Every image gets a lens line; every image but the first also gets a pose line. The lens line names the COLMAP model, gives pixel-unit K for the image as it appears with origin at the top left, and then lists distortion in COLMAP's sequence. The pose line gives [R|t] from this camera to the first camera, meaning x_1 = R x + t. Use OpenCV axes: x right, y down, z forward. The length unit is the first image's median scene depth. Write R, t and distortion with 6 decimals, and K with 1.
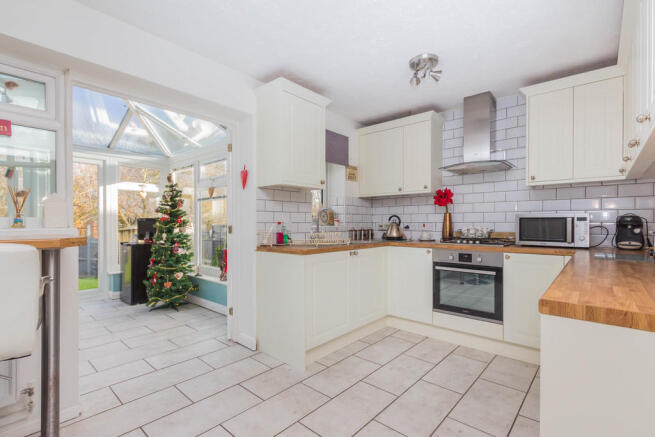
lens RADIAL K [[308.2, 0, 325.9], [0, 308.2, 223.9], [0, 0, 1]] dist [0.001030, 0.000193]
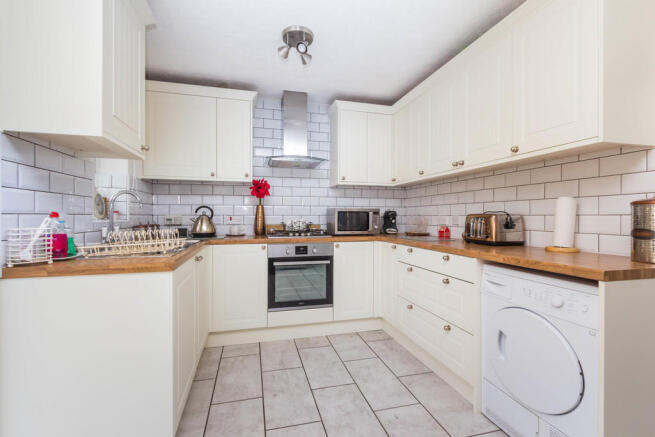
lens RADIAL K [[299.1, 0, 327.5], [0, 299.1, 218.5], [0, 0, 1]] dist [0.000620, 0.000105]
pose [[0.551146, -0.003358, 0.834402, -0.308970], [0.001433, 0.999994, 0.003078, 0.002888], [-0.834408, -0.000500, 0.551147, 0.379703]]
